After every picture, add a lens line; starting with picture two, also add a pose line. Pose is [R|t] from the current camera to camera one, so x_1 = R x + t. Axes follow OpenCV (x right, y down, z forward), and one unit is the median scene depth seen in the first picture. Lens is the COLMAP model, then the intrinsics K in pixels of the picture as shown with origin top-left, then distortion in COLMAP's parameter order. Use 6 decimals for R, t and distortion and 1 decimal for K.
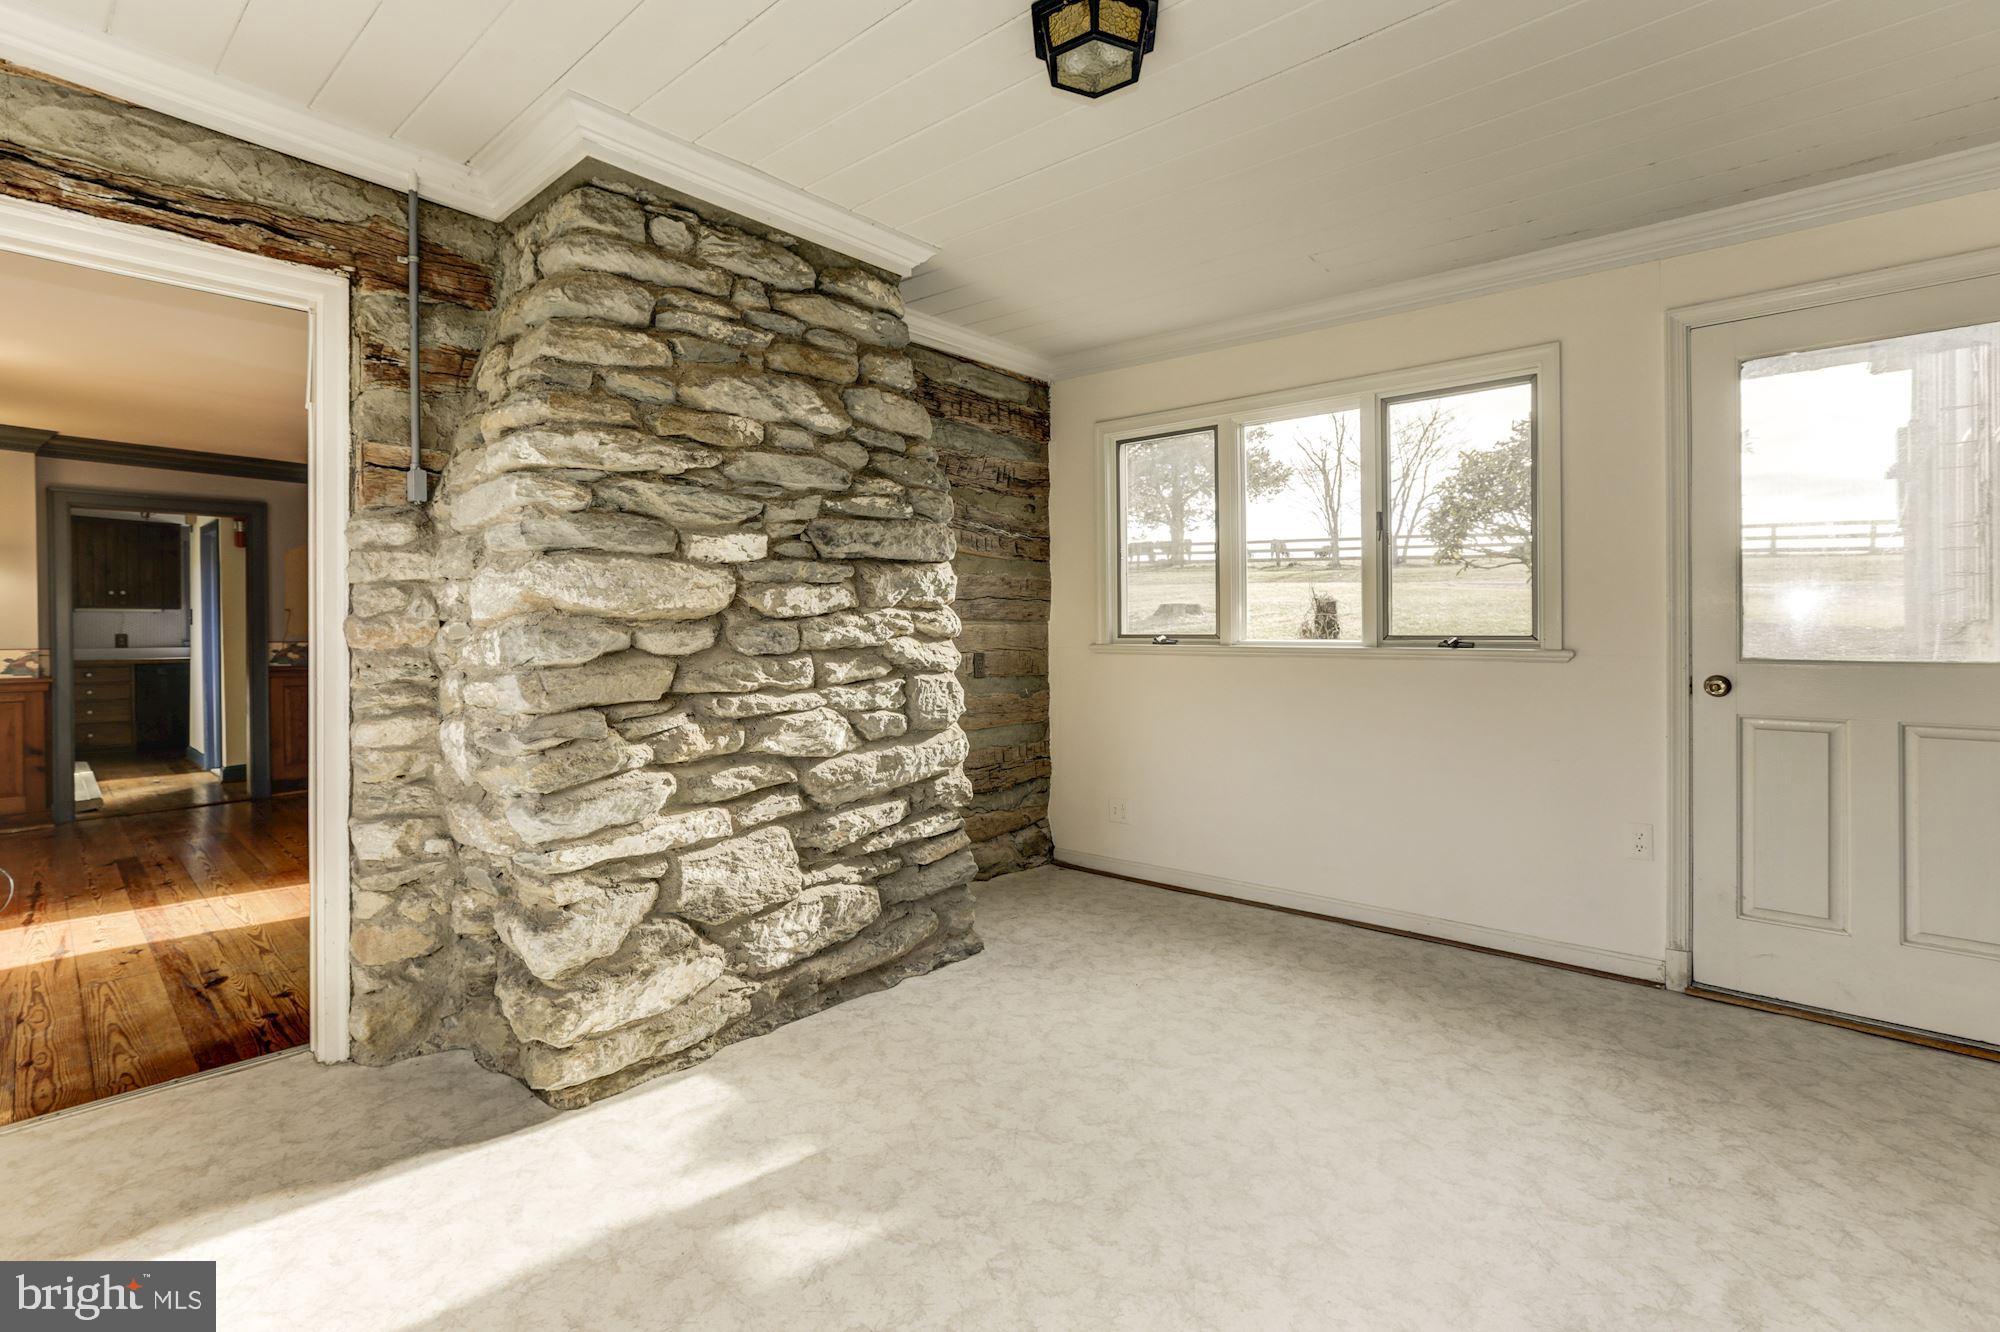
lens RADIAL K [[913.7, 0, 985.1], [0, 913.7, 635.4], [0, 0, 1]] dist [-0.043071, 0.029609]
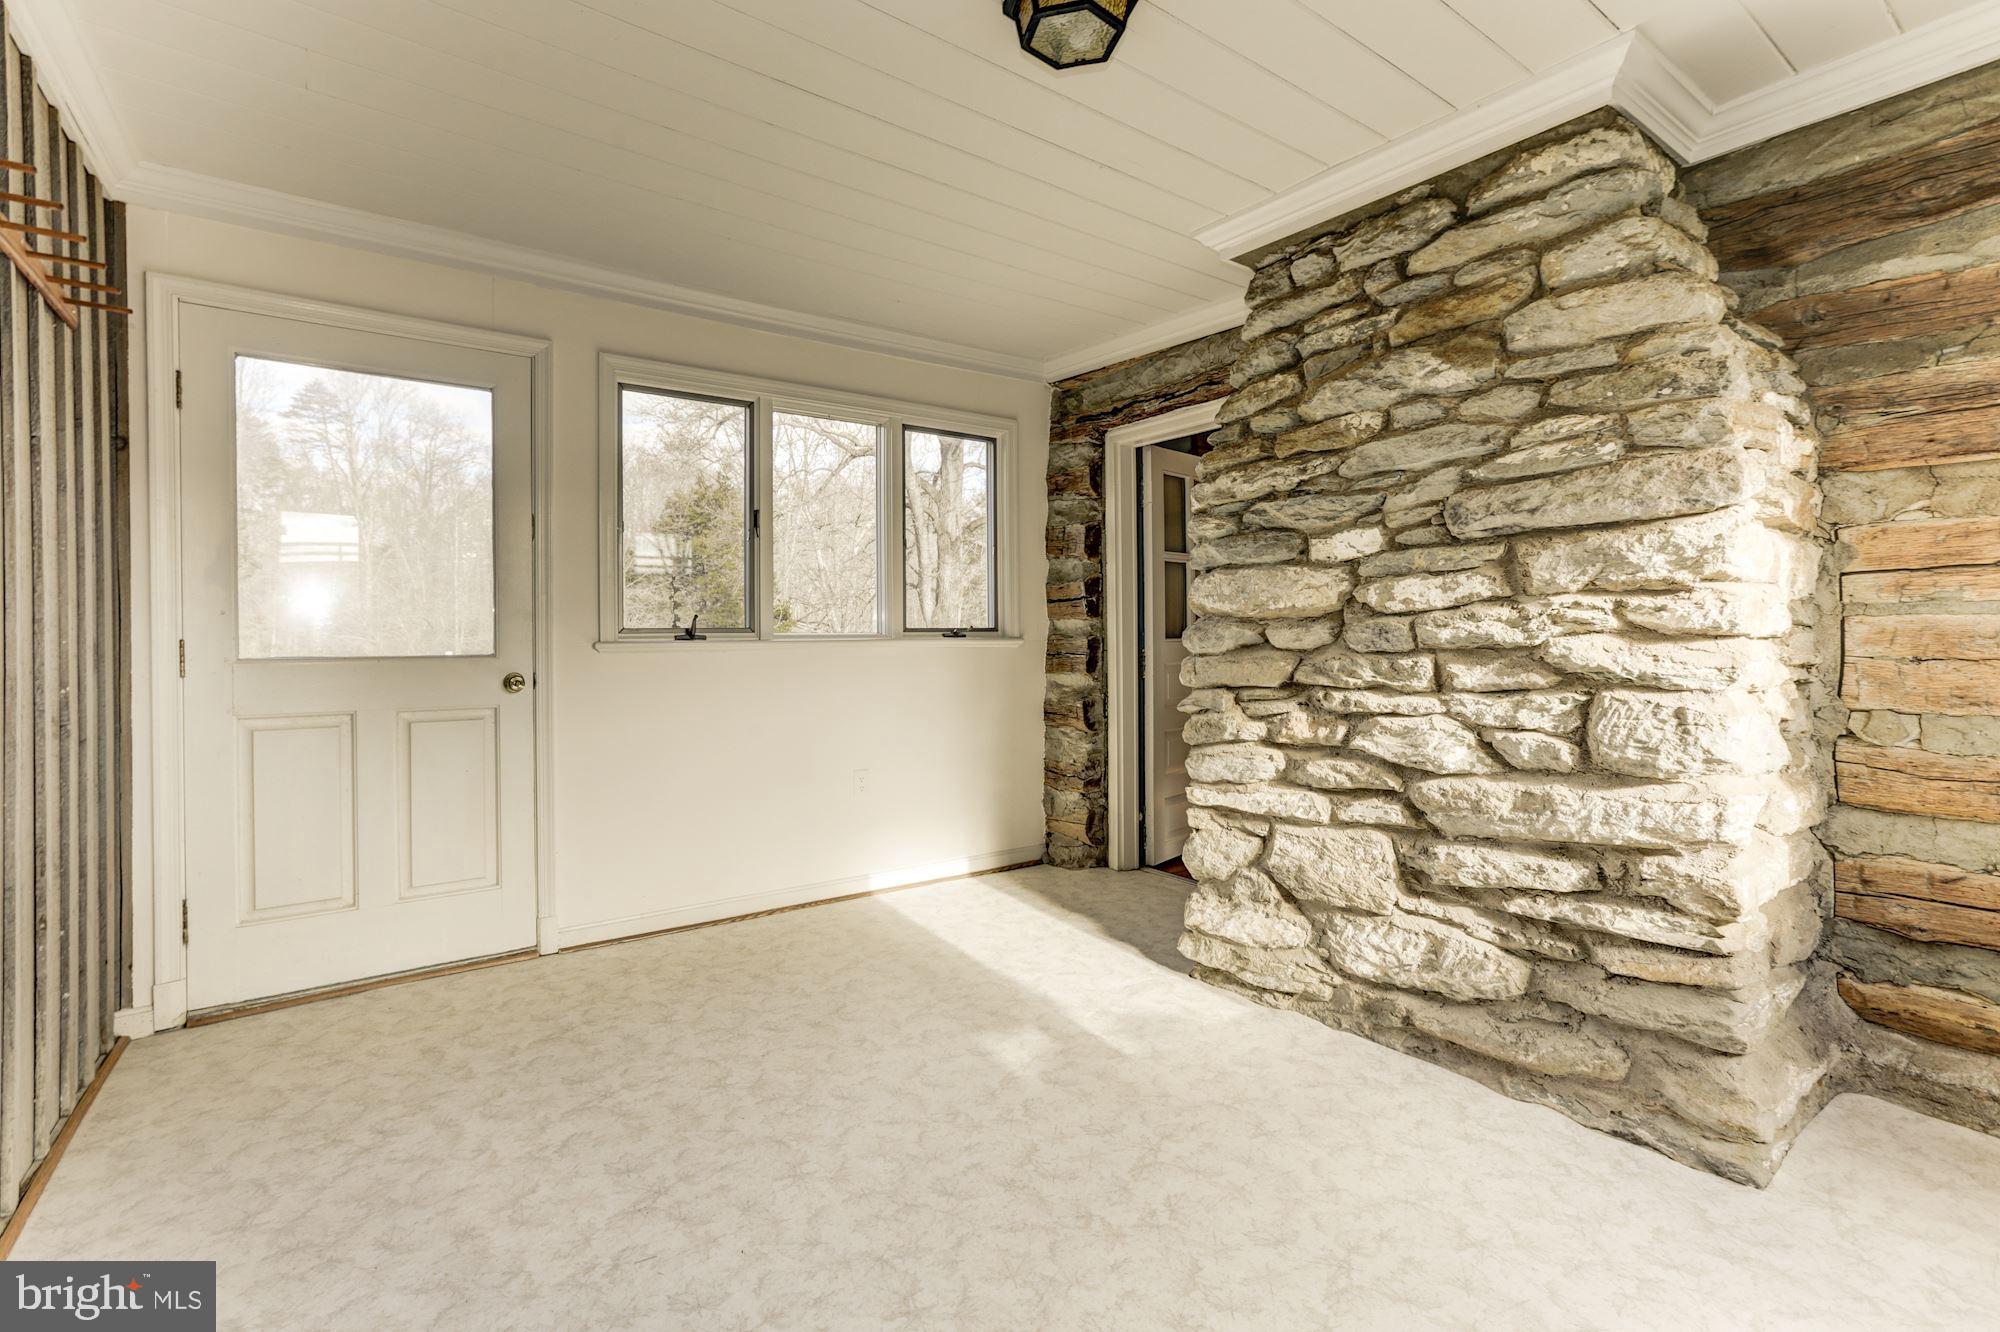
lens RADIAL K [[913.7, 0, 985.1], [0, 913.7, 635.4], [0, 0, 1]] dist [-0.043071, 0.029609]
pose [[-0.196023, 0.010229, -0.980546, 0.769766], [0.005541, 0.999941, 0.009324, -0.007302], [0.980584, -0.003606, -0.196069, 0.774784]]
